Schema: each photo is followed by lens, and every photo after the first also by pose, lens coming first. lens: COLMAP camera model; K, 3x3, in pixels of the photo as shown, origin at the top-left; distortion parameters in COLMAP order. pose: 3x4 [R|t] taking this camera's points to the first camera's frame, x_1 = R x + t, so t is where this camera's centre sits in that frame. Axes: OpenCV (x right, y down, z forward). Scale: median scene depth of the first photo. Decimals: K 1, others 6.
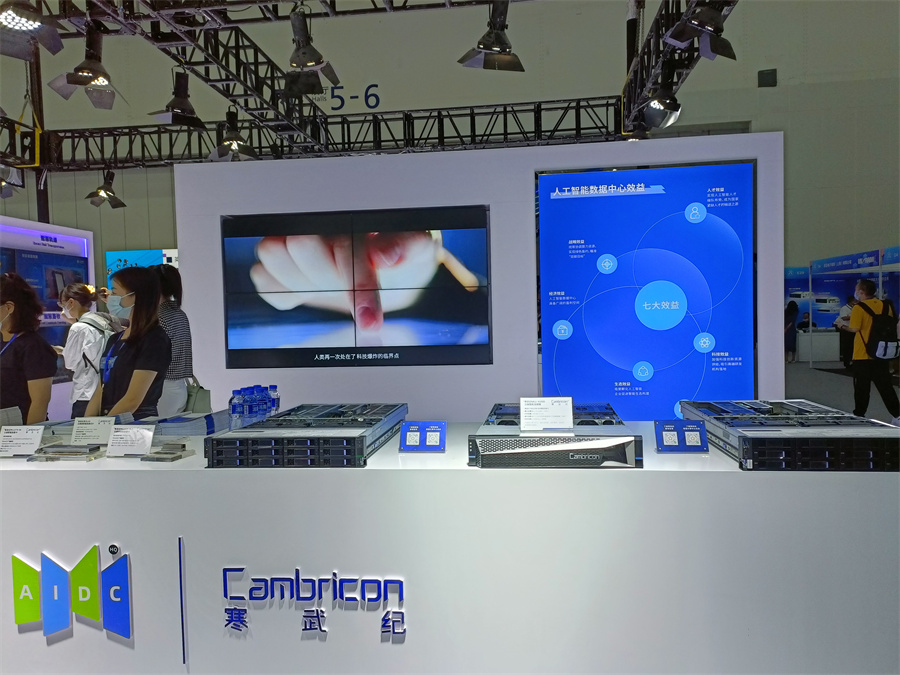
lens RADIAL K [[666.1, 0, 445.5], [0, 666.1, 329.1], [0, 0, 1]] dist [0.055590, -0.054461]
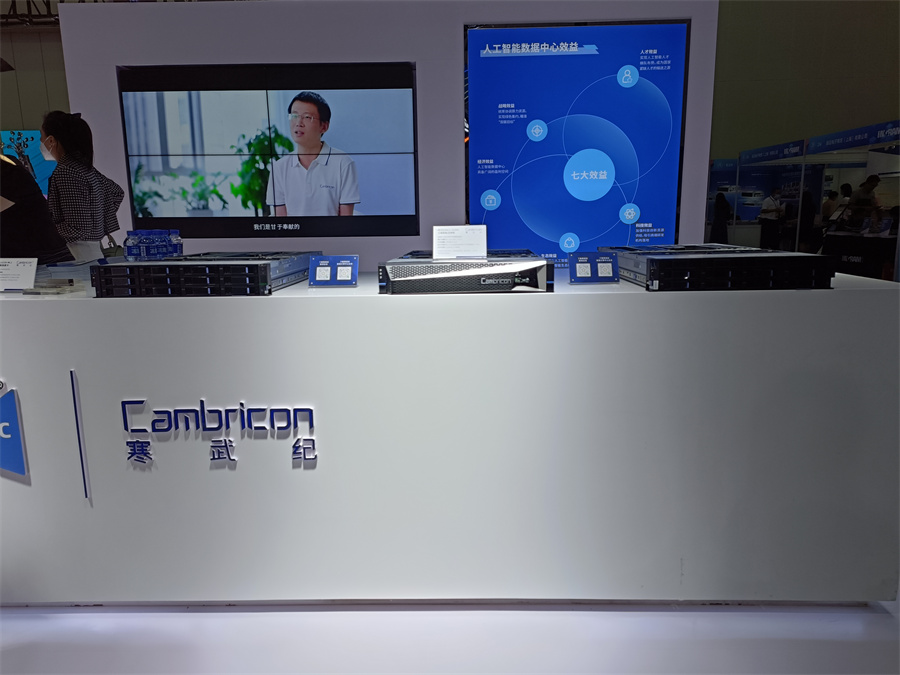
lens RADIAL K [[666.1, 0, 453.7], [0, 666.1, 347.3], [0, 0, 1]] dist [0.055590, -0.054461]
pose [[0.994964, -0.008687, 0.099853, 0.041293], [-0.006636, 0.988341, 0.152110, 0.122027], [-0.100010, -0.152007, 0.983307, 0.022441]]
